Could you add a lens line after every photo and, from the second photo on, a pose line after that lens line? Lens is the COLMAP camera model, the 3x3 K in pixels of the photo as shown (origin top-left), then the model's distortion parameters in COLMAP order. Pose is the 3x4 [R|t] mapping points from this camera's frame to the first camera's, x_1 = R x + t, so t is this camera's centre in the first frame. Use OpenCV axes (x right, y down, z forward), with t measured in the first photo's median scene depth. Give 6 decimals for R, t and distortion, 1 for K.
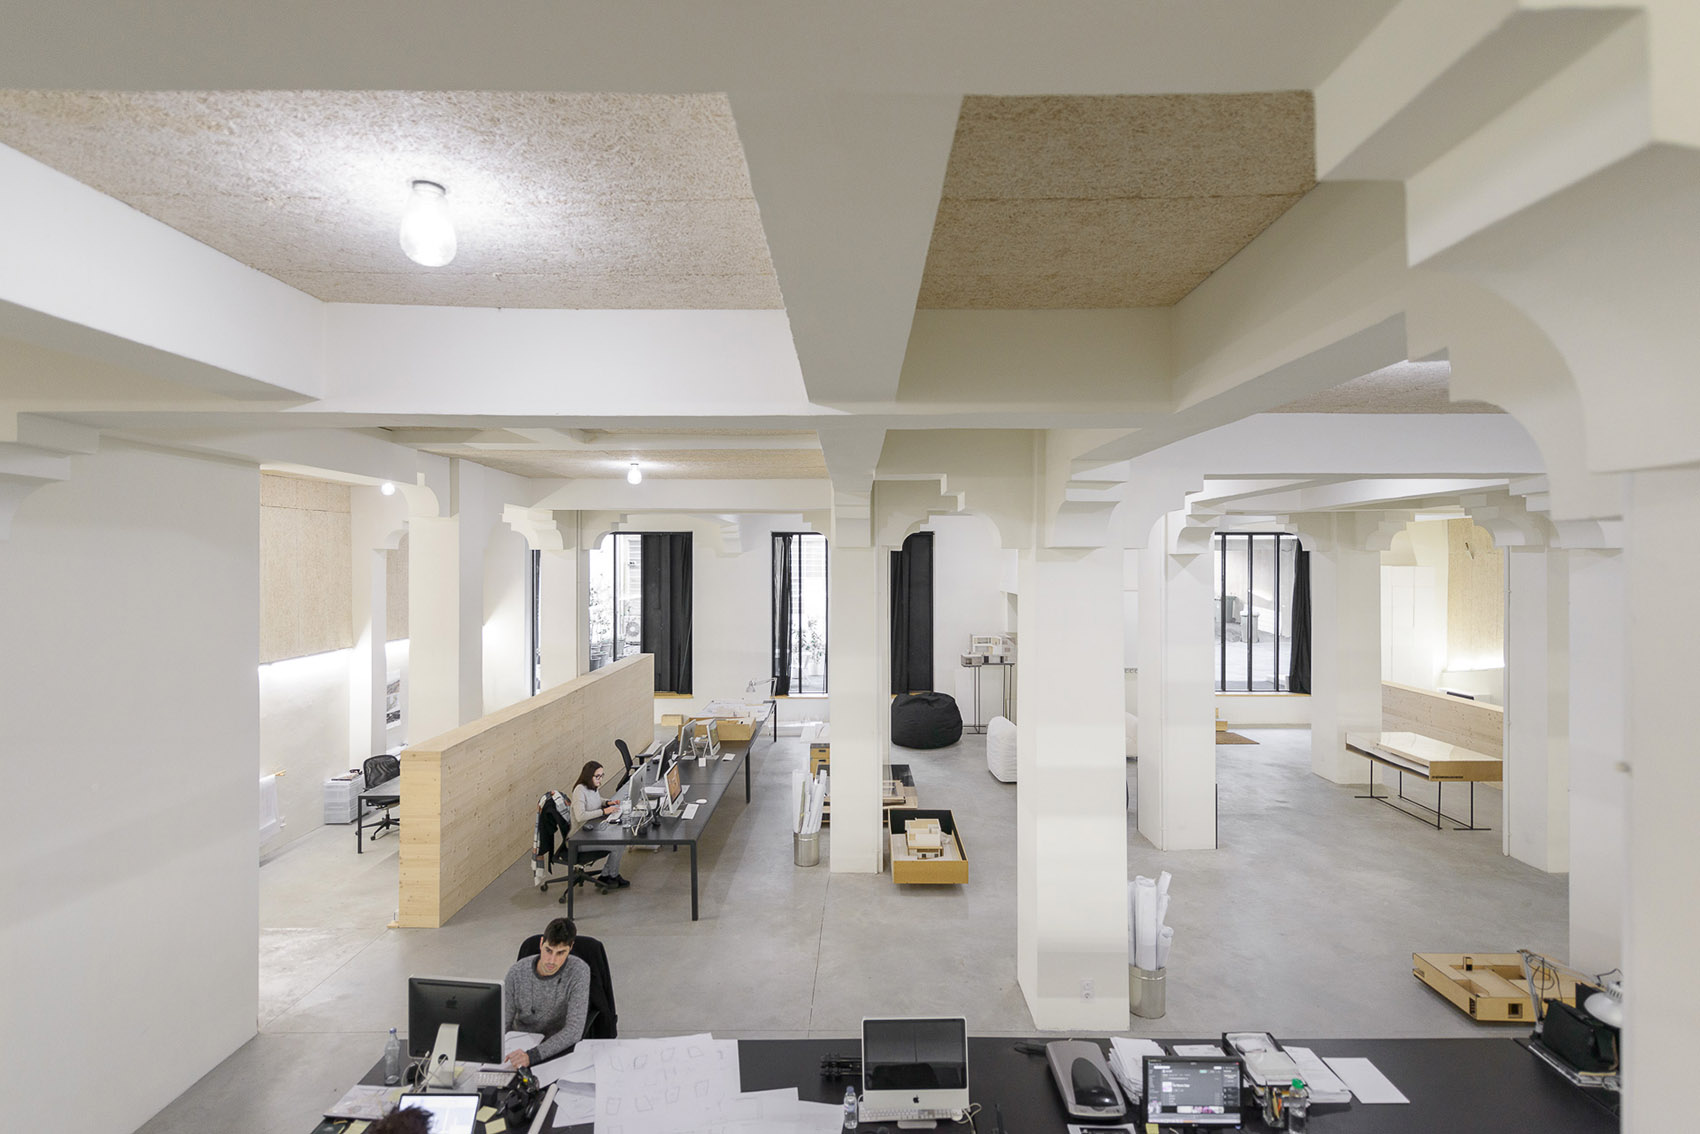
lens RADIAL K [[875.4, 0, 853.5], [0, 875.4, 567.5], [0, 0, 1]] dist [0.000179, -0.000006]
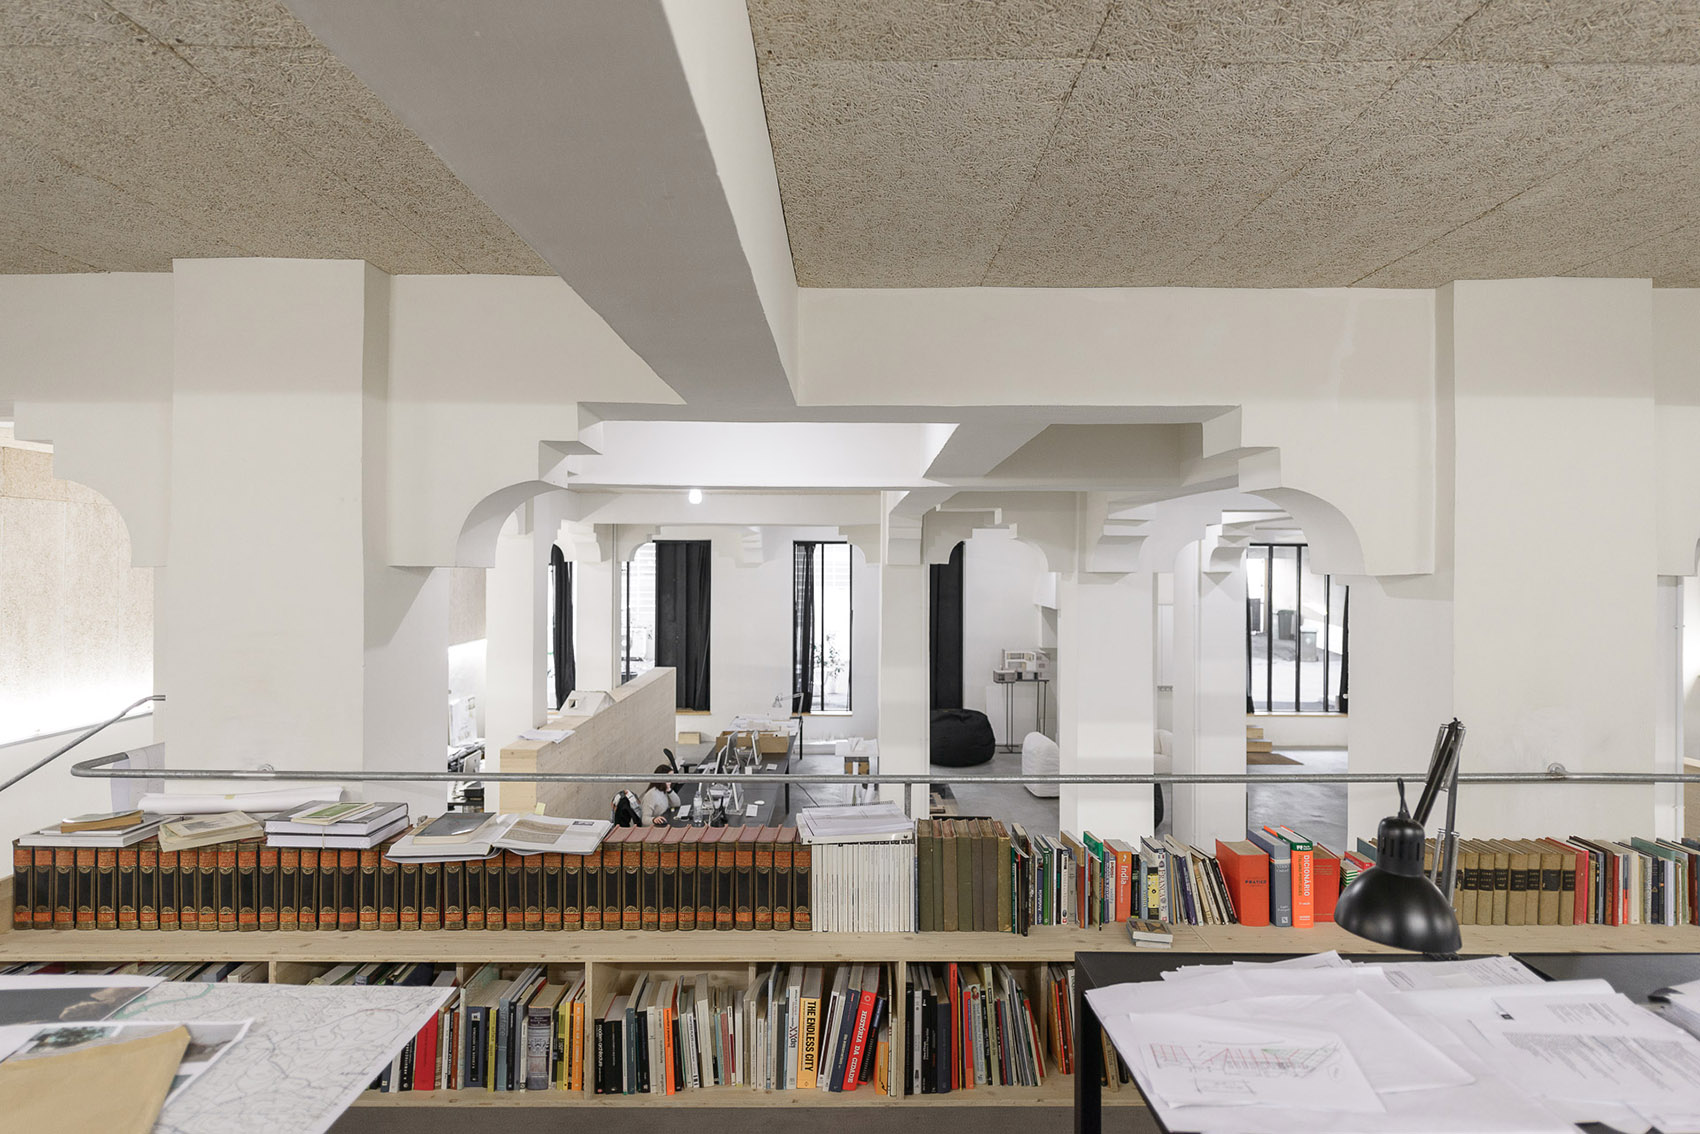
lens RADIAL K [[1028.0, 0, 852.4], [0, 1028.0, 563.4], [0, 0, 1]] dist [0.029480, 0.000184]
pose [[0.999983, 0.005808, -0.000866, -0.031279], [-0.005816, 0.999936, -0.009755, -0.006095], [0.000809, 0.009760, 0.999952, -0.128890]]
